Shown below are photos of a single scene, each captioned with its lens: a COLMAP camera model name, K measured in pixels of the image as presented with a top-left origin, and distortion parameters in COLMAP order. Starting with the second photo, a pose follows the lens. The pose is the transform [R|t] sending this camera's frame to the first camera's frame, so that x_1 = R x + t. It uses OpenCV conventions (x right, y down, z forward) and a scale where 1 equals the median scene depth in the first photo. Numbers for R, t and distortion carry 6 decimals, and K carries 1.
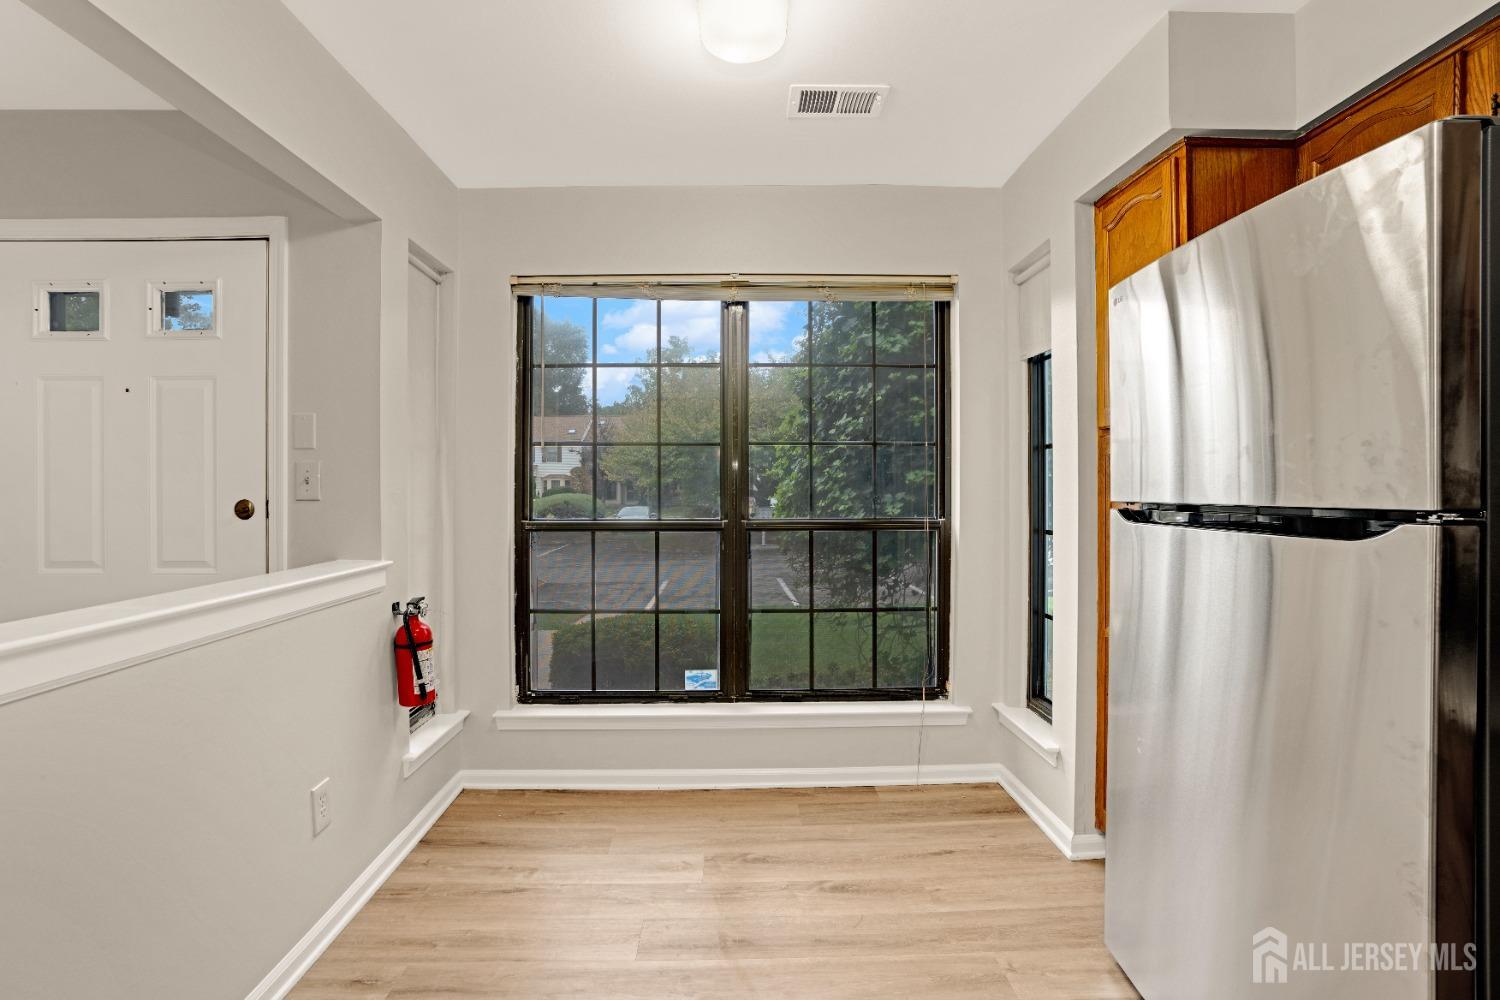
lens RADIAL K [[708.9, 0, 736.5], [0, 708.9, 492.8], [0, 0, 1]] dist [-0.058638, 0.021090]
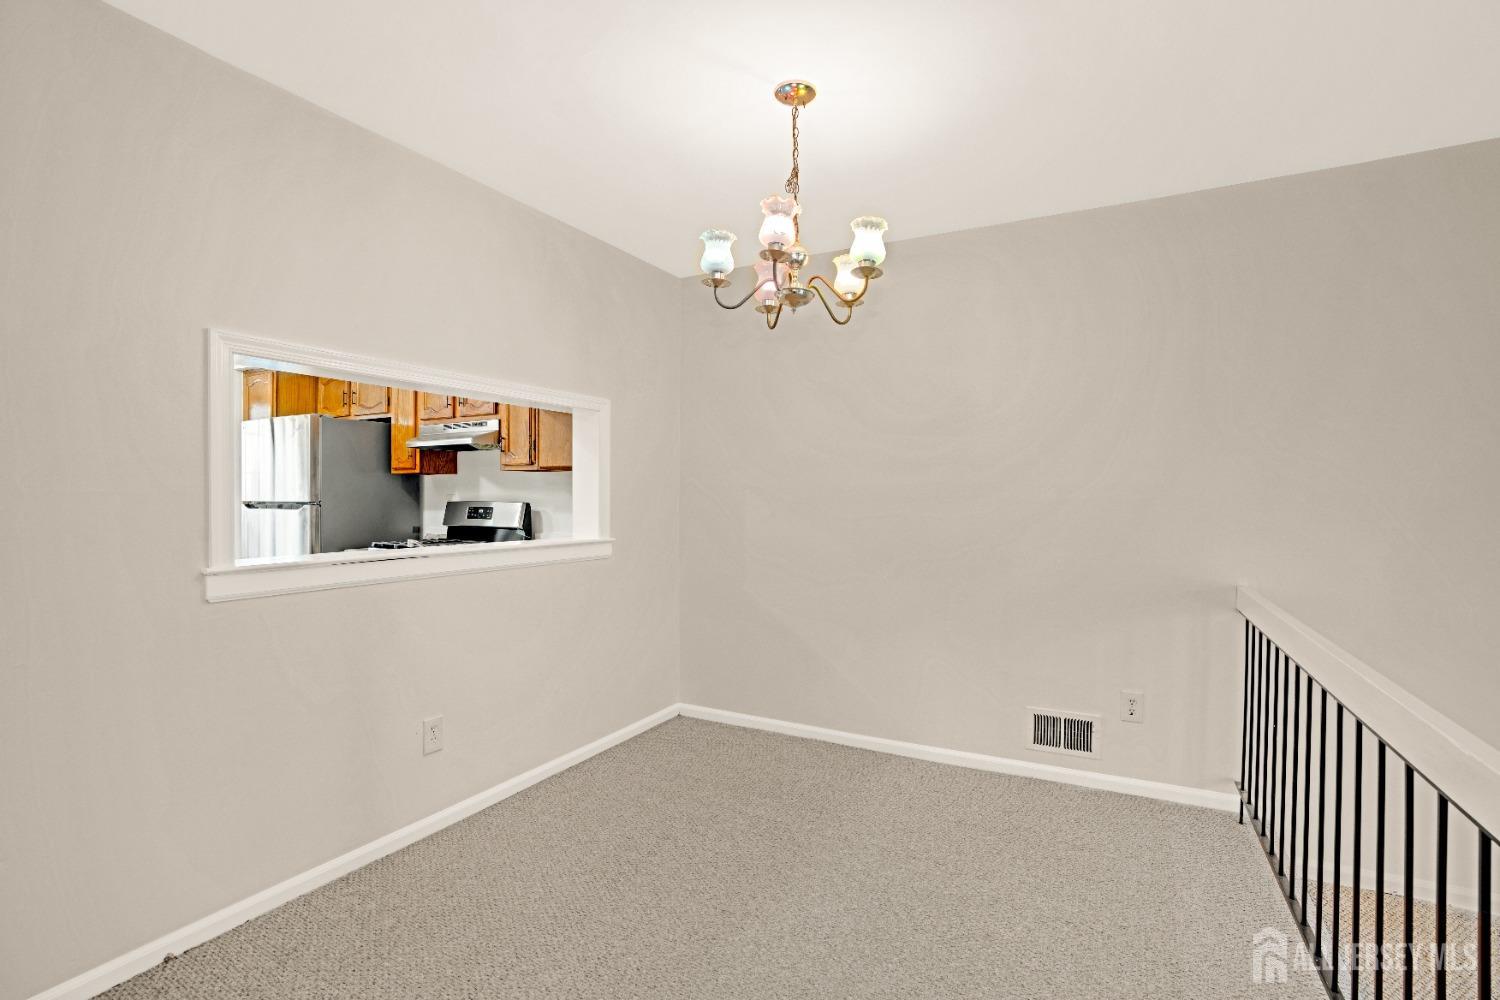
lens RADIAL K [[708.9, 0, 749.1], [0, 708.9, 497.6], [0, 0, 1]] dist [-0.058638, 0.021090]
pose [[0.507755, -0.001667, 0.861500, -0.584420], [0.000070, 0.999998, 0.001894, -0.003277], [-0.861502, -0.000902, 0.507754, -1.554123]]
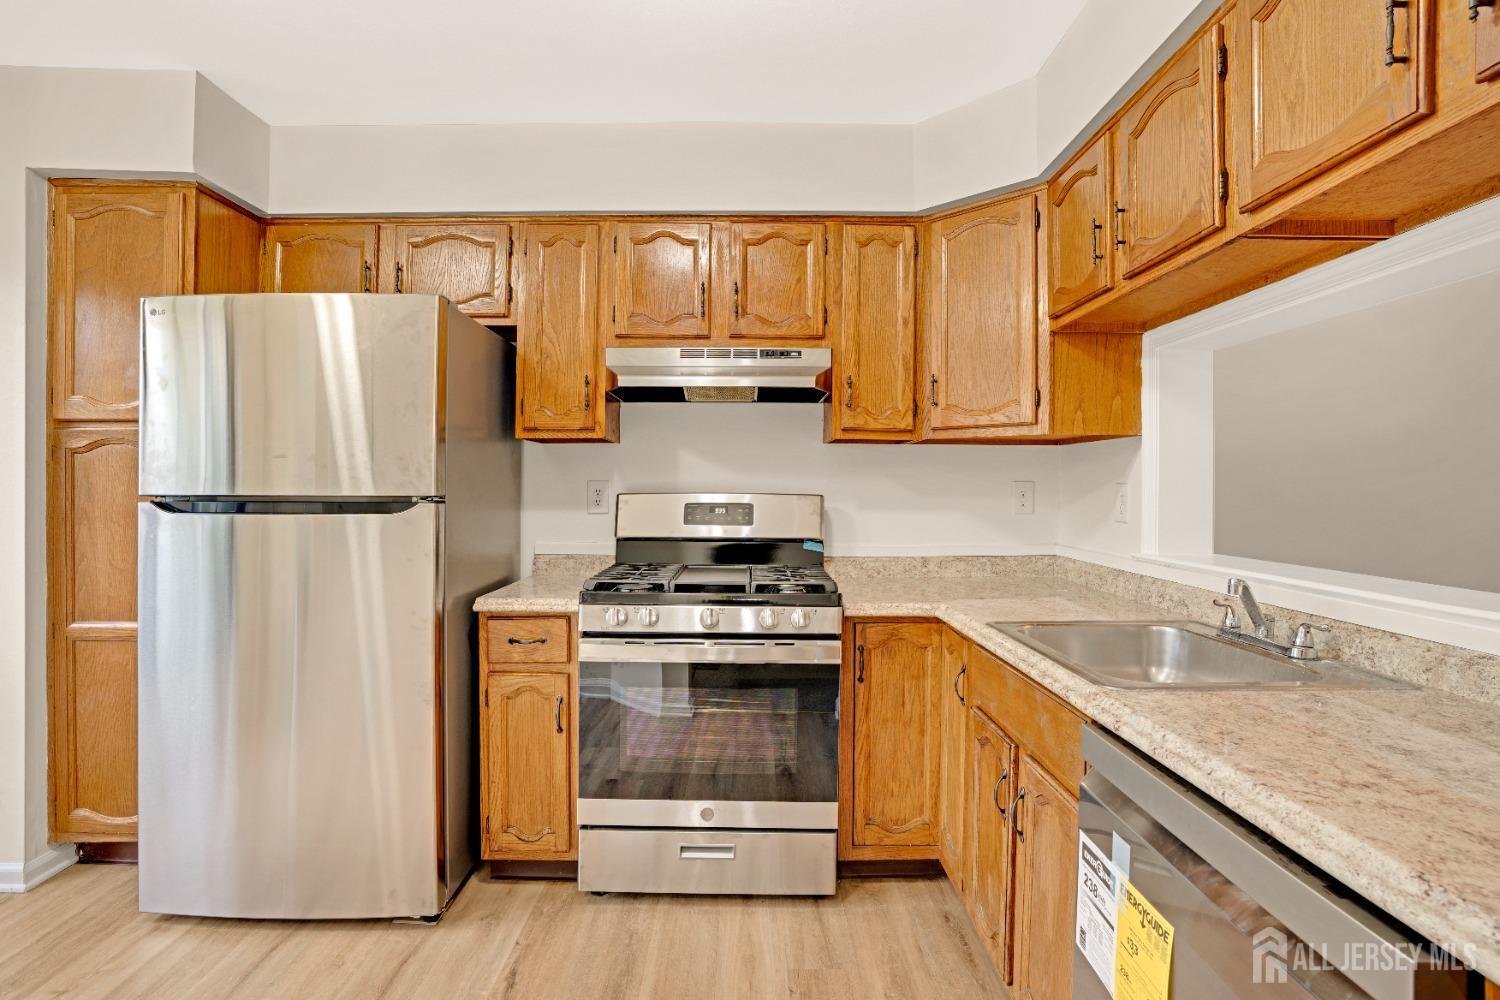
lens RADIAL K [[708.9, 0, 757.4], [0, 708.9, 490.9], [0, 0, 1]] dist [-0.058638, 0.021090]
pose [[0.012537, -0.006345, 0.999901, -0.386646], [0.001257, 0.999979, 0.006330, 0.000859], [-0.999921, 0.001177, 0.012545, 0.027578]]
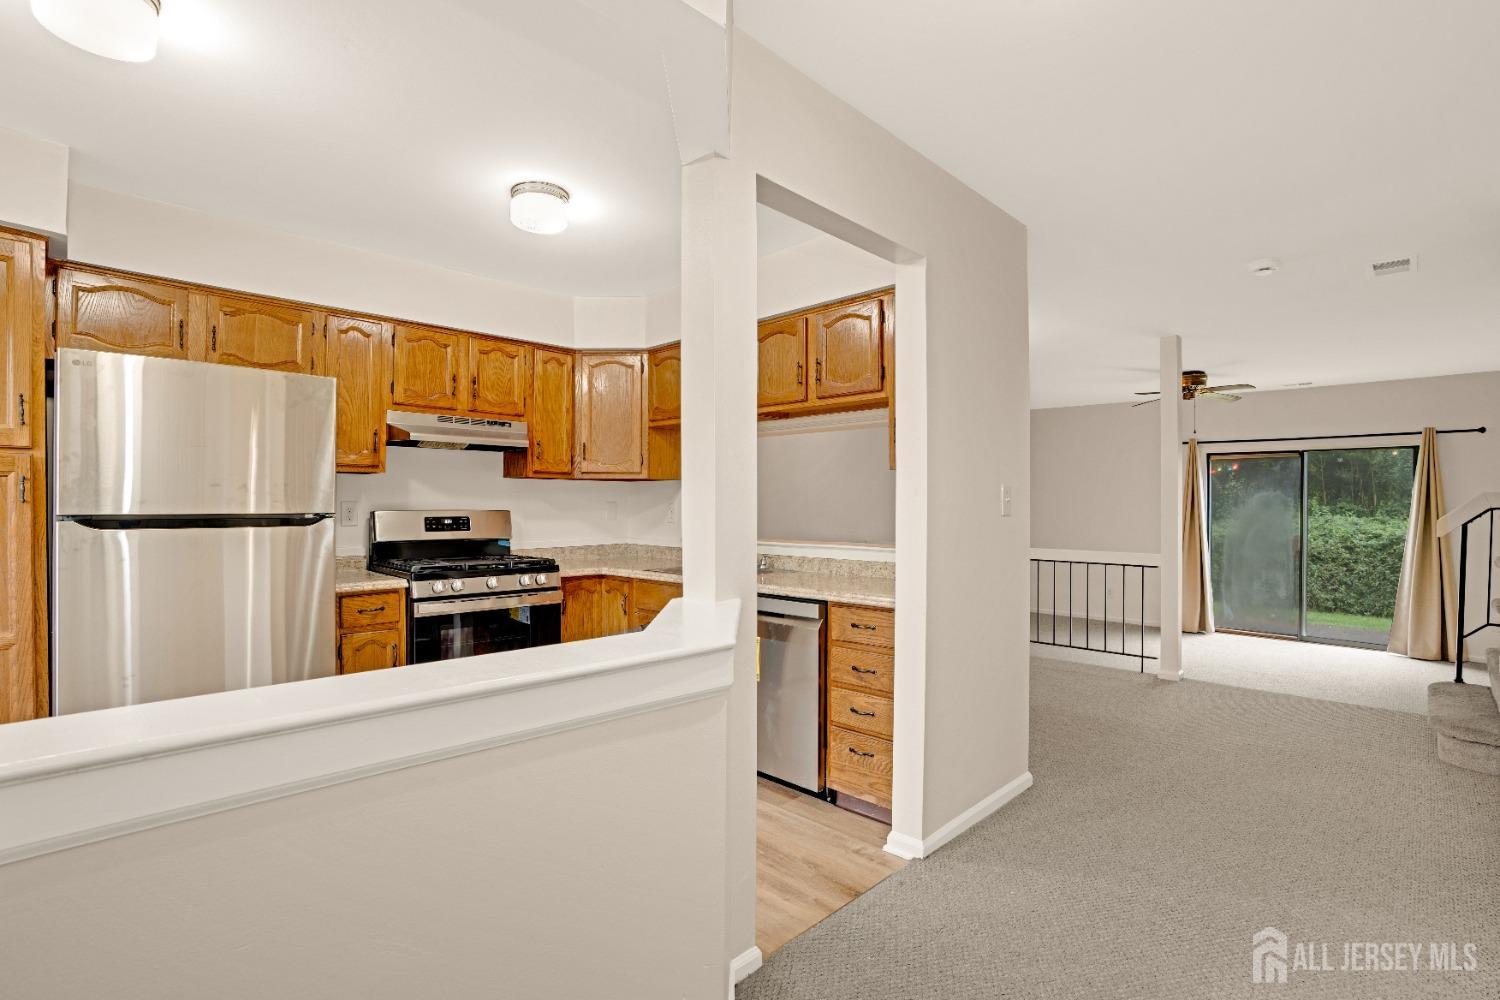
lens RADIAL K [[708.9, 0, 730.4], [0, 708.9, 505.5], [0, 0, 1]] dist [-0.058638, 0.021090]
pose [[-0.690937, -0.004154, 0.722903, -0.935678], [0.000723, 0.999979, 0.006438, -0.009879], [-0.722915, 0.004971, -0.690919, 0.767837]]
